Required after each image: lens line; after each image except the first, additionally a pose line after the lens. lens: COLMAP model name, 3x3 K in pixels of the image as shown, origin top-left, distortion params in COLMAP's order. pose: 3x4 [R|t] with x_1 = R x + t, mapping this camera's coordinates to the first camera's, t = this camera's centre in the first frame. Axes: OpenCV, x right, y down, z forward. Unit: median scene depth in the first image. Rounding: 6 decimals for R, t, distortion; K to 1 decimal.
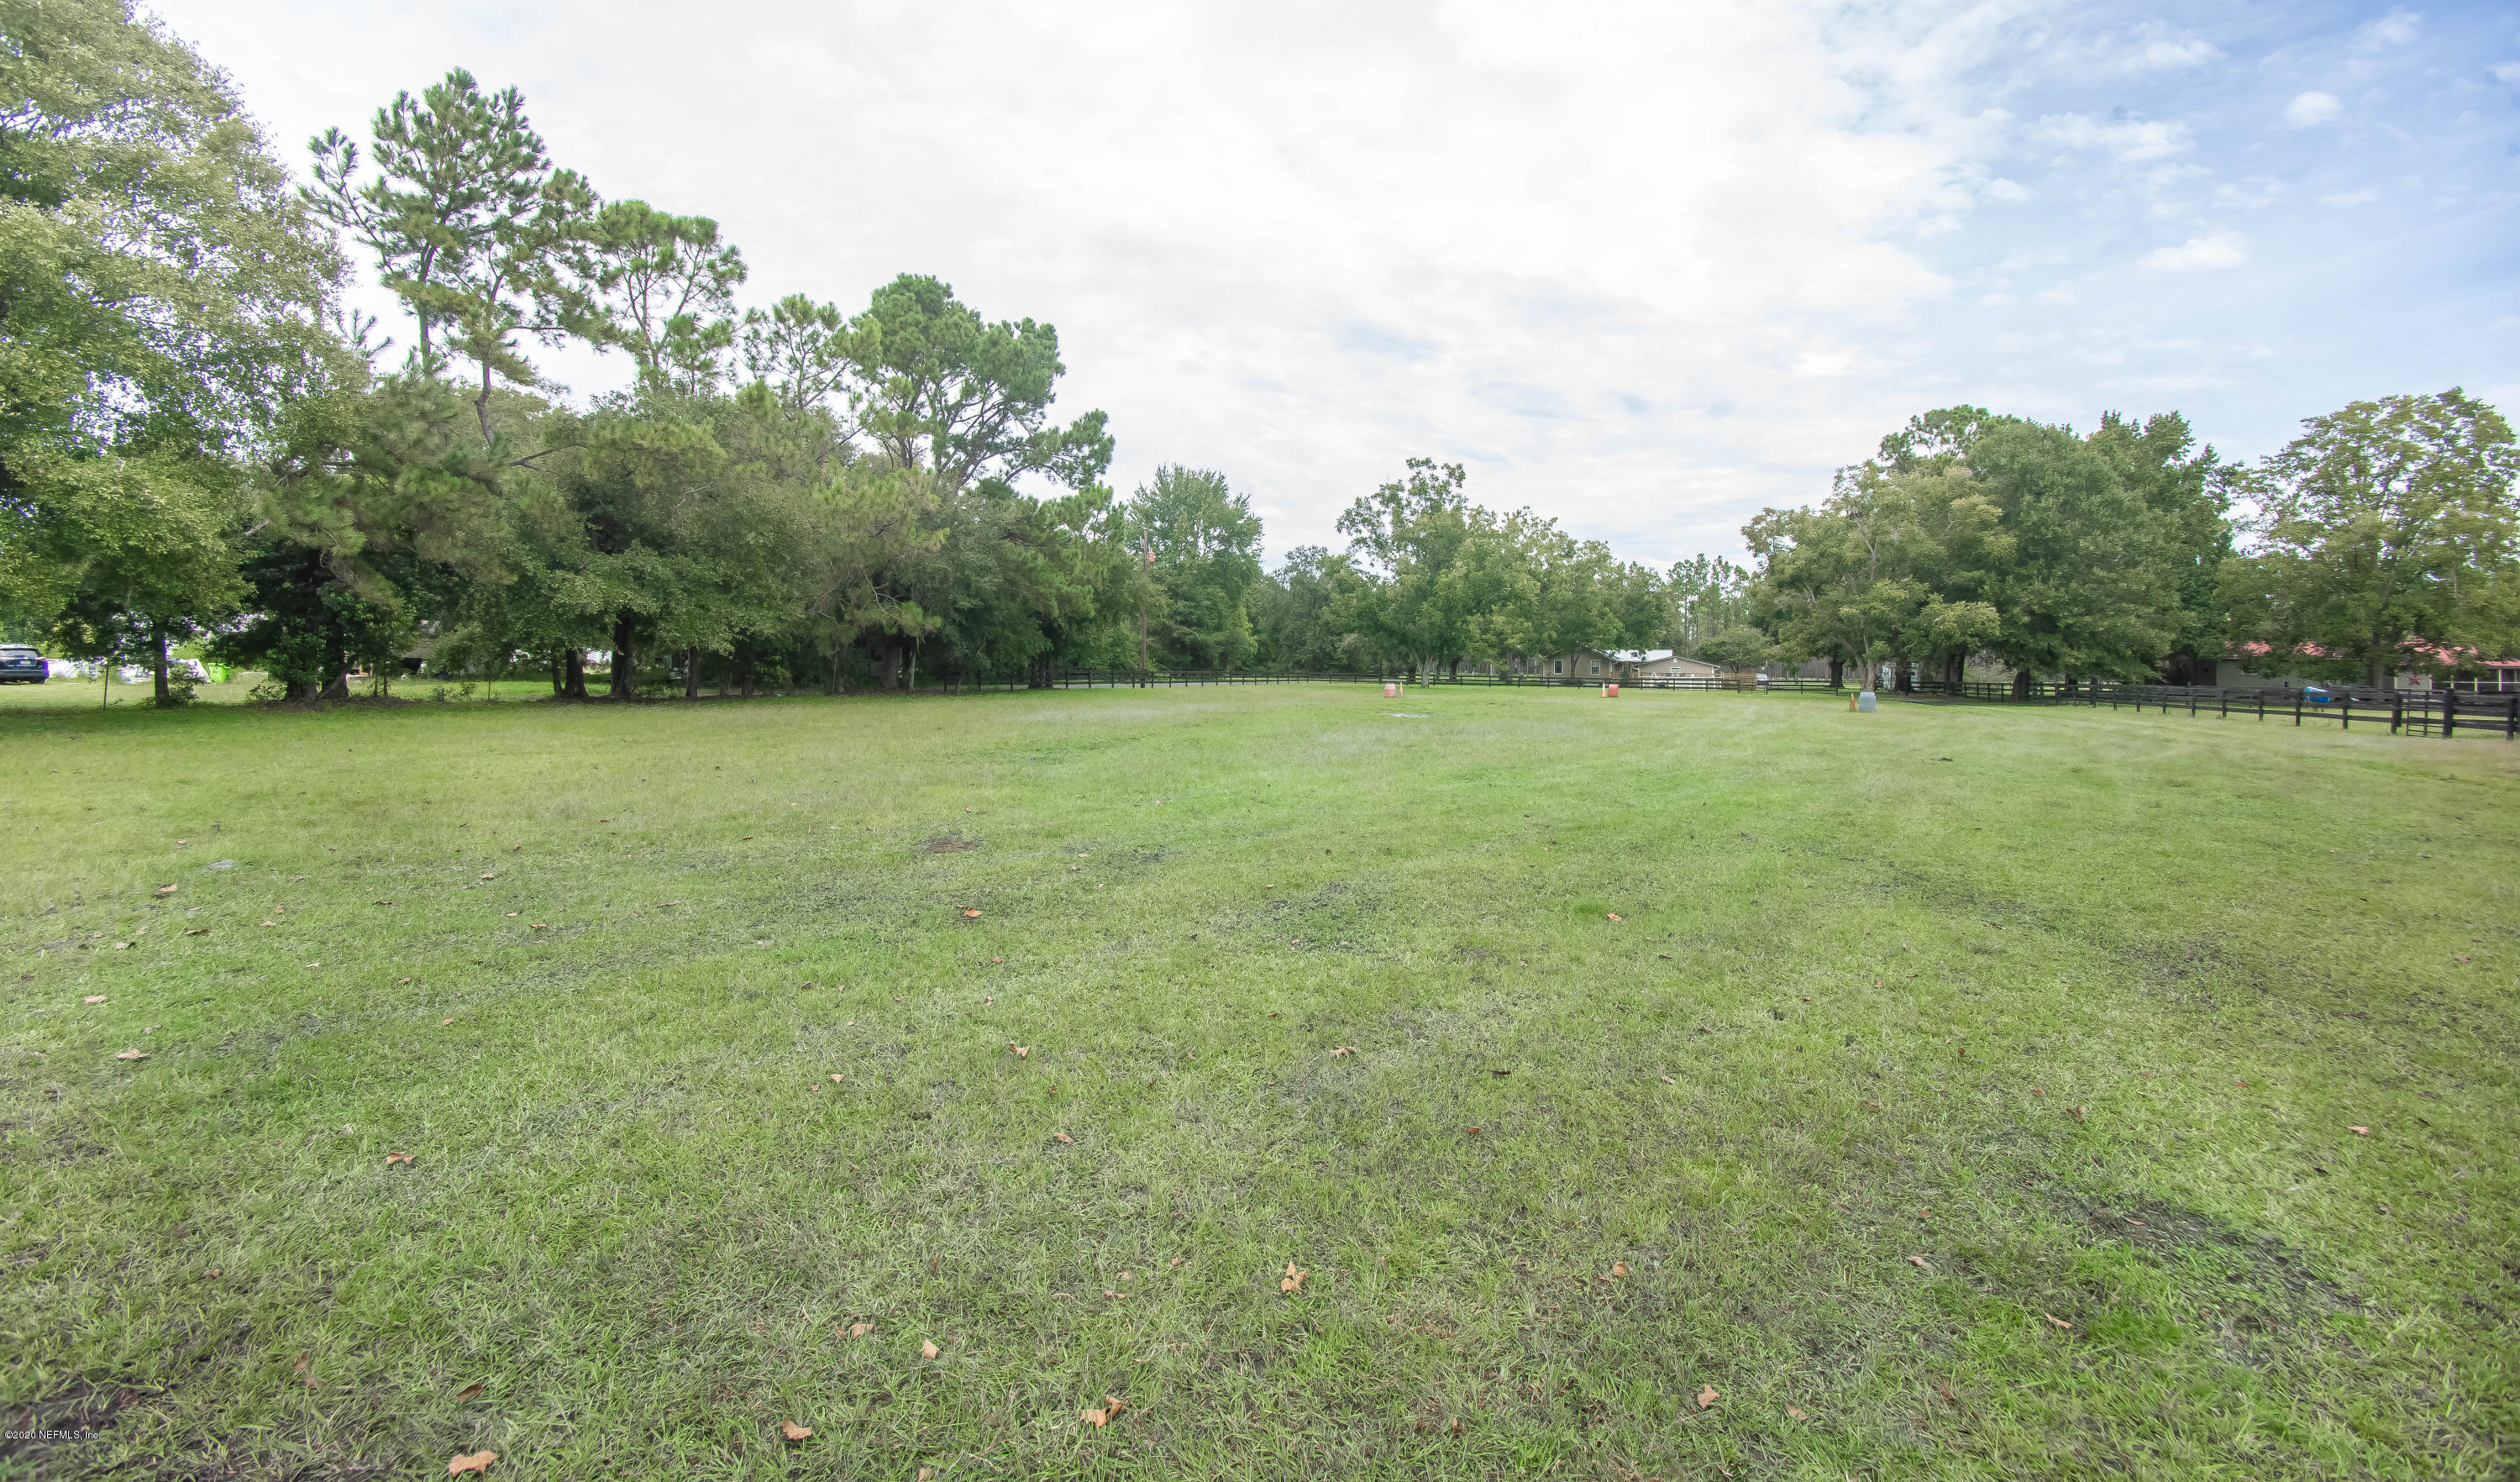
lens RADIAL K [[996.6, 0, 1260.5], [0, 996.6, 626.8], [0, 0, 1]] dist [-0.000049, 0.000008]
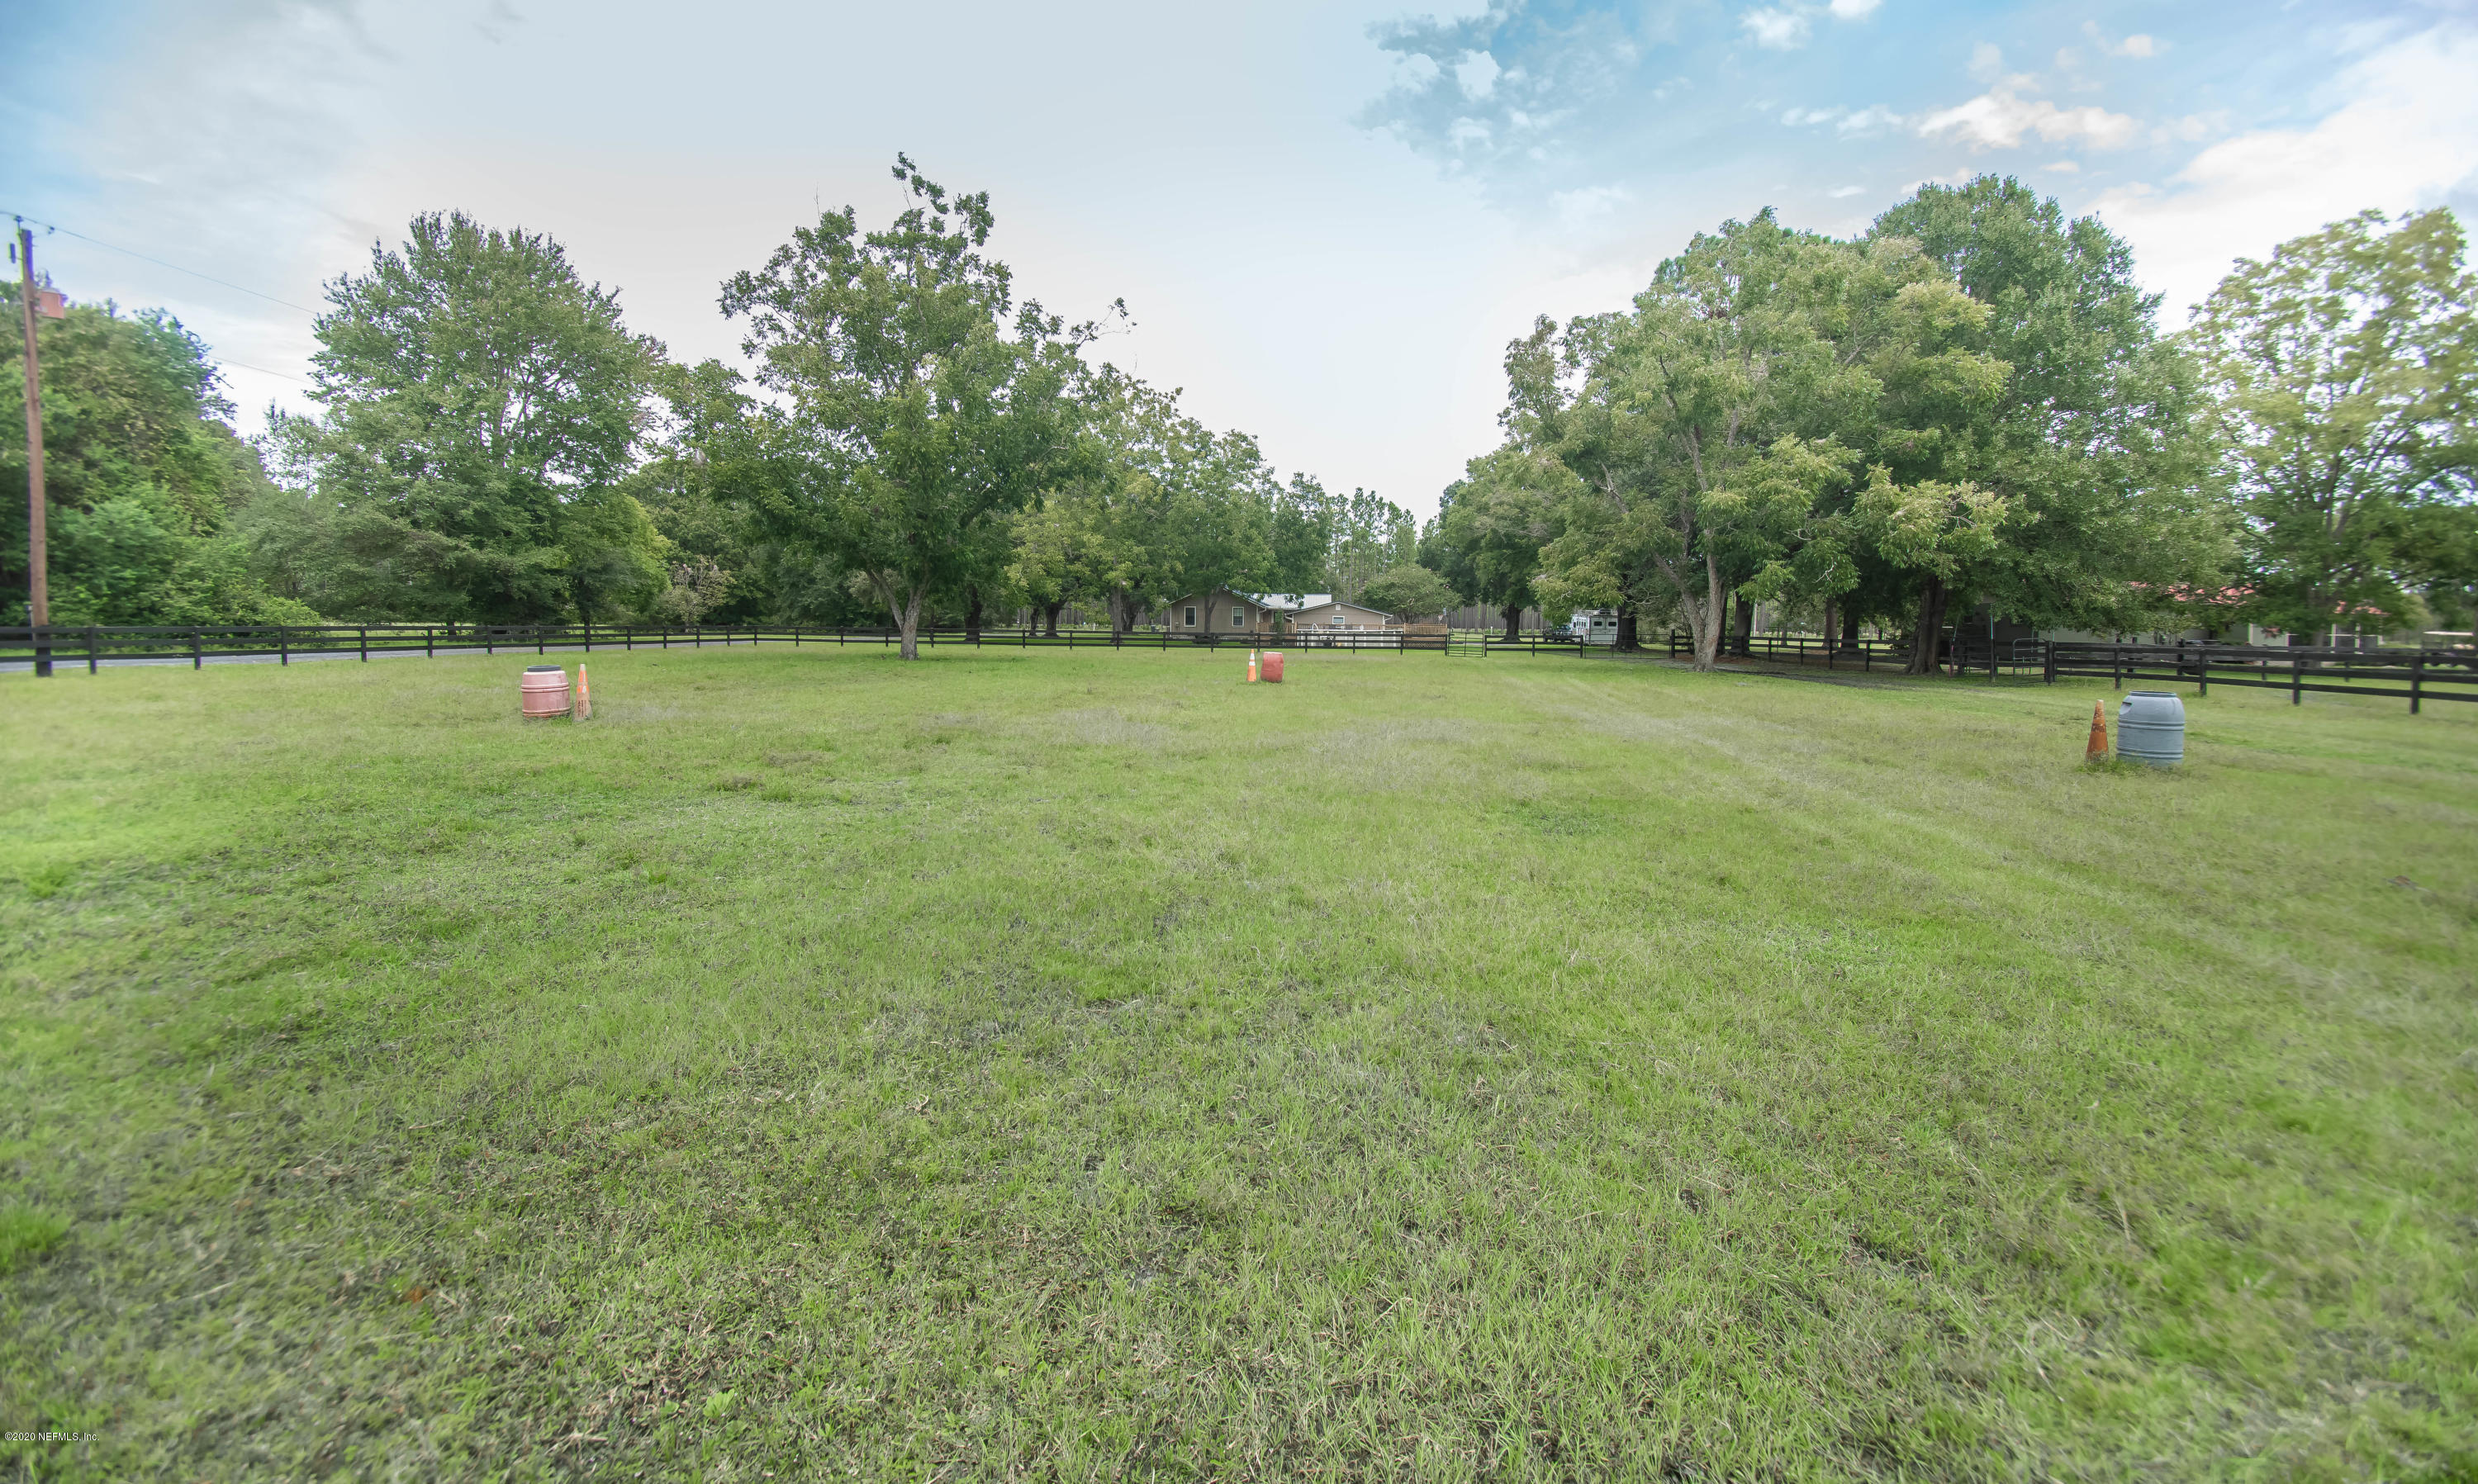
lens RADIAL K [[985.9, 0, 1239.0], [0, 985.9, 742.0], [0, 0, 1]] dist [0.000516, 0.000059]
pose [[0.946405, -0.041053, 0.320364, 0.116630], [-0.011690, 0.986885, 0.161000, 0.016638], [-0.322772, -0.156116, 0.933513, 0.355653]]
